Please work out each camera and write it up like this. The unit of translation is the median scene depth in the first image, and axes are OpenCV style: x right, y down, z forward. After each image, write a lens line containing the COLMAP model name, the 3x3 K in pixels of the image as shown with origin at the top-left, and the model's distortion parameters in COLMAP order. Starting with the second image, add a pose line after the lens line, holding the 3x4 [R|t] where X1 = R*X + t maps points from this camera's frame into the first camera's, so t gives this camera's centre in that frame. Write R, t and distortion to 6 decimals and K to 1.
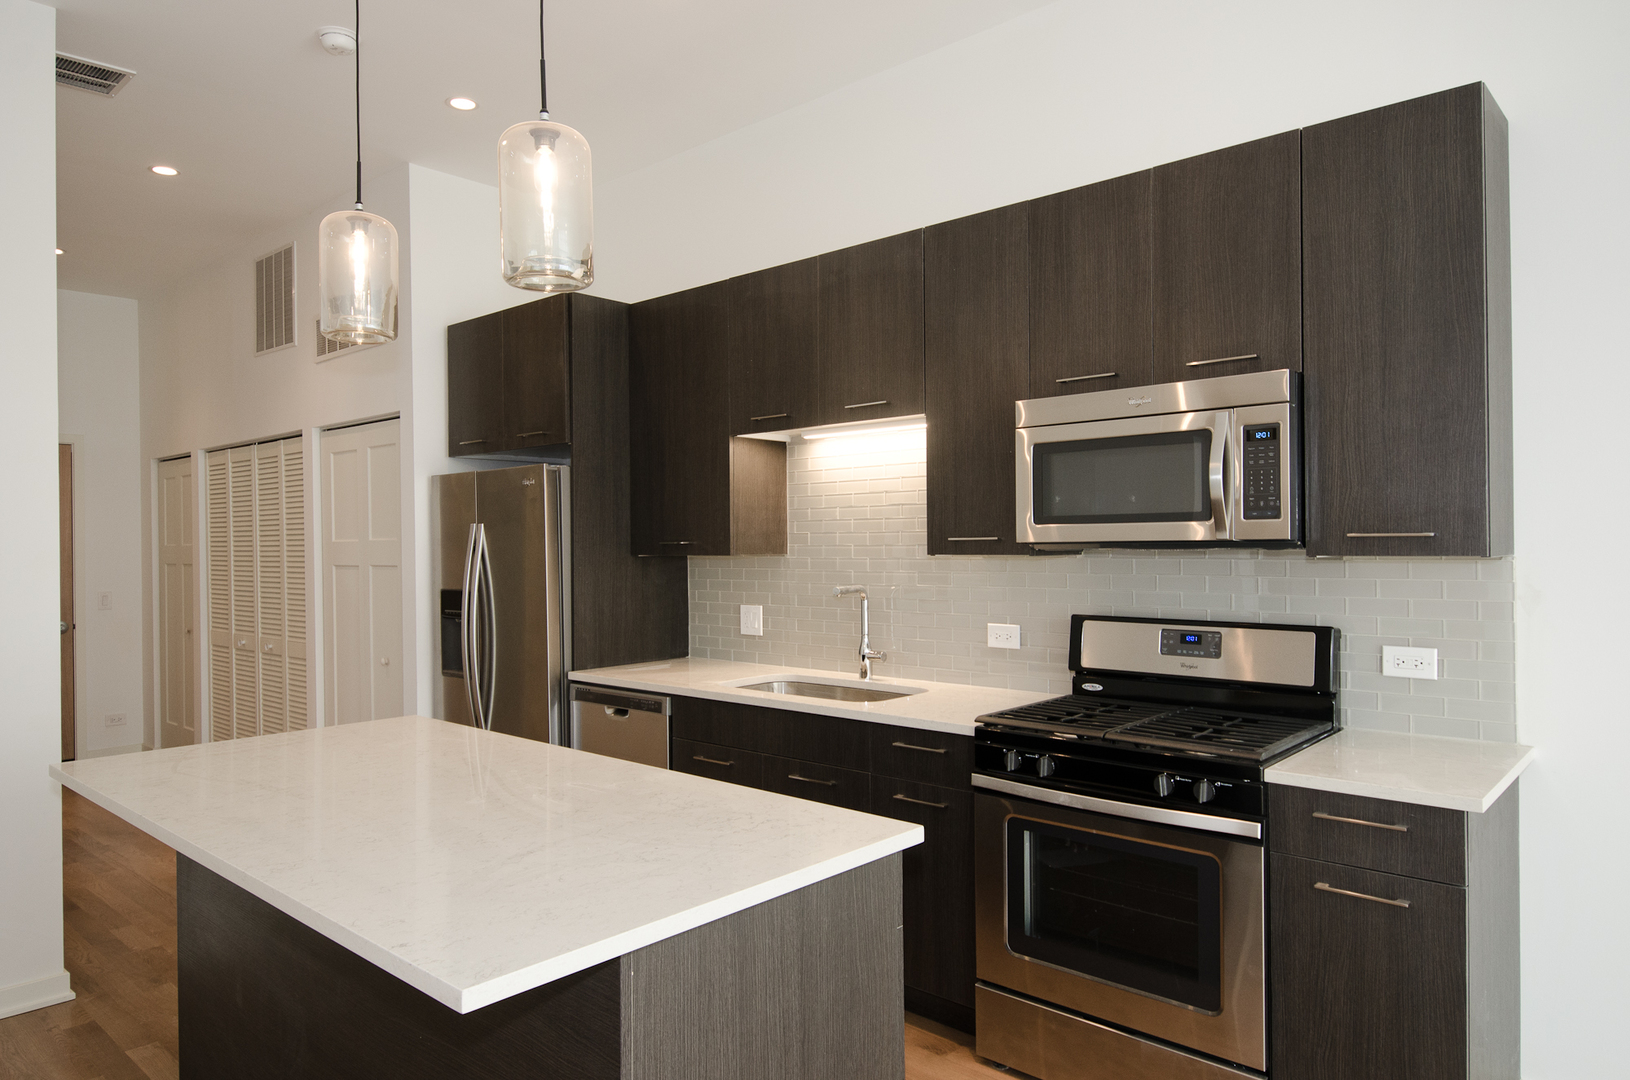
lens RADIAL K [[1039.1, 0, 809.5], [0, 1039.1, 533.2], [0, 0, 1]] dist [0.006556, -0.003116]
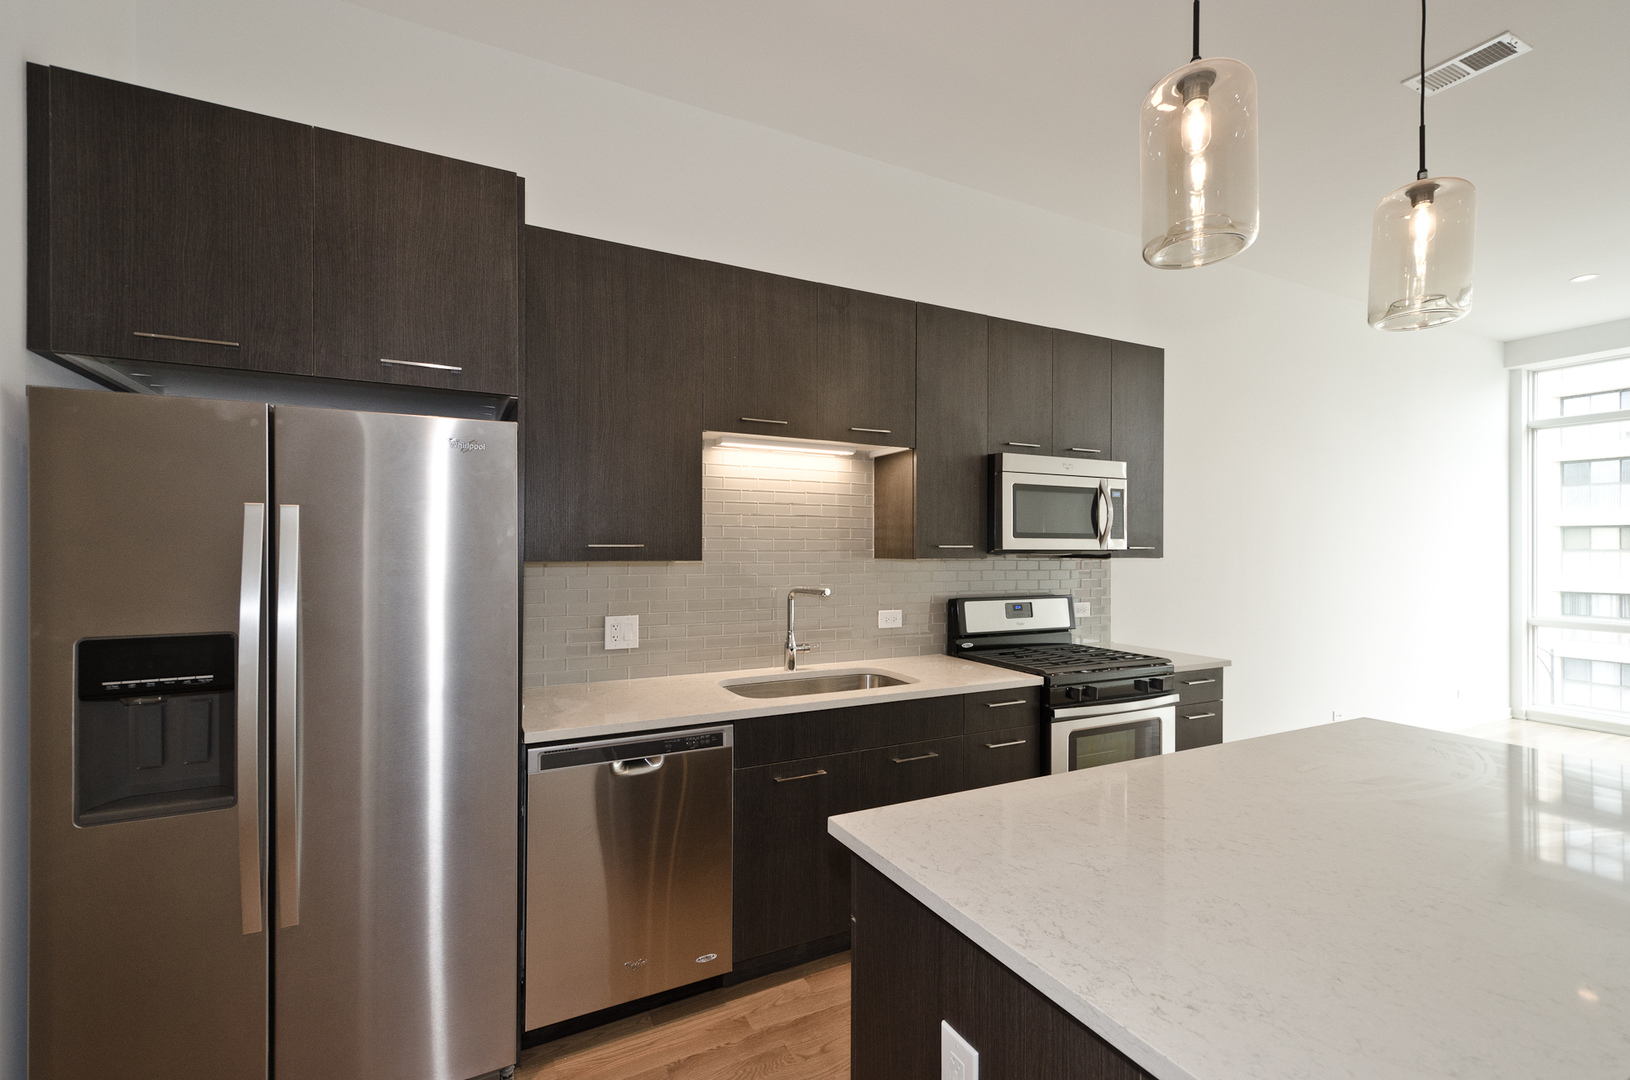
lens RADIAL K [[706.2, 0, 806.3], [0, 706.2, 547.9], [0, 0, 1]] dist [0.011811, -0.000494]
pose [[0.357290, 0.009068, 0.933949, -0.790592], [-0.015928, 0.999867, -0.003615, 0.013474], [-0.933857, -0.013584, 0.357387, 0.867602]]
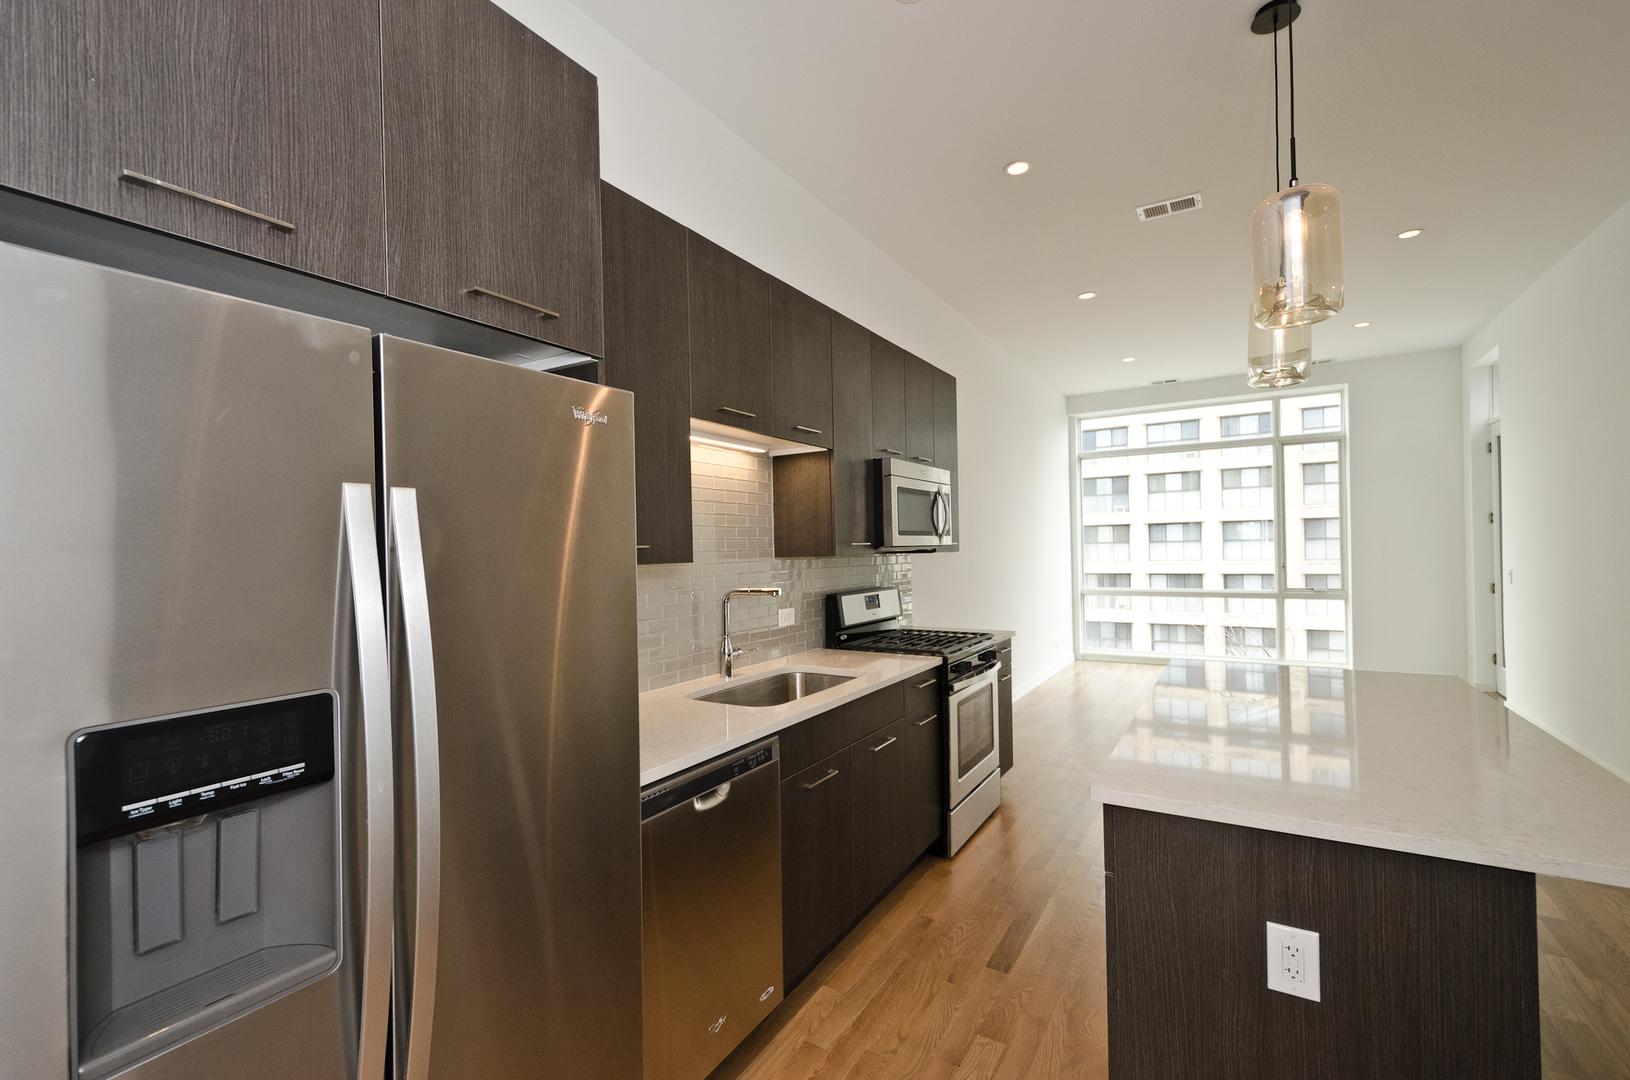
lens RADIAL K [[706.2, 0, 804.2], [0, 706.2, 549.0], [0, 0, 1]] dist [0.011811, -0.000494]
pose [[-0.177806, 0.011387, 0.984000, -0.811257], [0.011350, 0.999890, -0.009520, 0.020900], [-0.984000, 0.009476, -0.177916, 1.274860]]
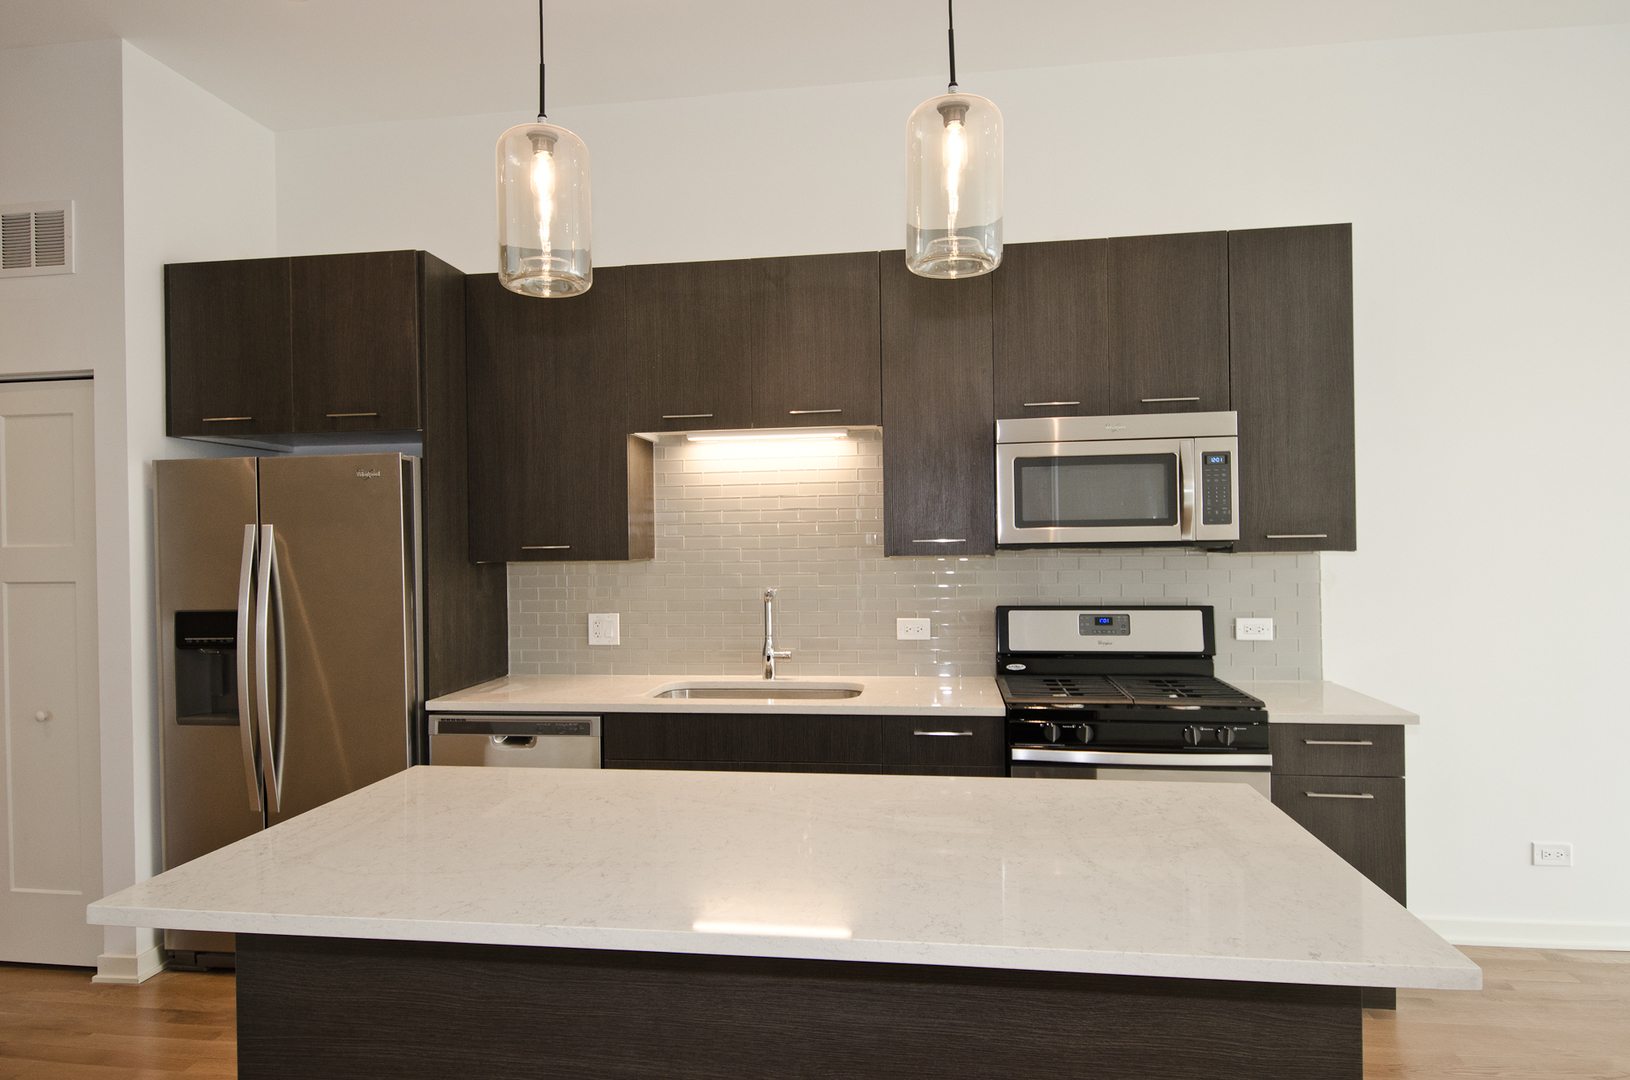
lens RADIAL K [[980.2, 0, 808.5], [0, 980.2, 537.5], [0, 0, 1]] dist [0.008794, 0.001703]
pose [[0.827076, 0.000266, 0.562090, -0.554458], [0.001776, 0.999994, -0.003086, 0.004654], [-0.562088, 0.003550, 0.827070, 0.218345]]
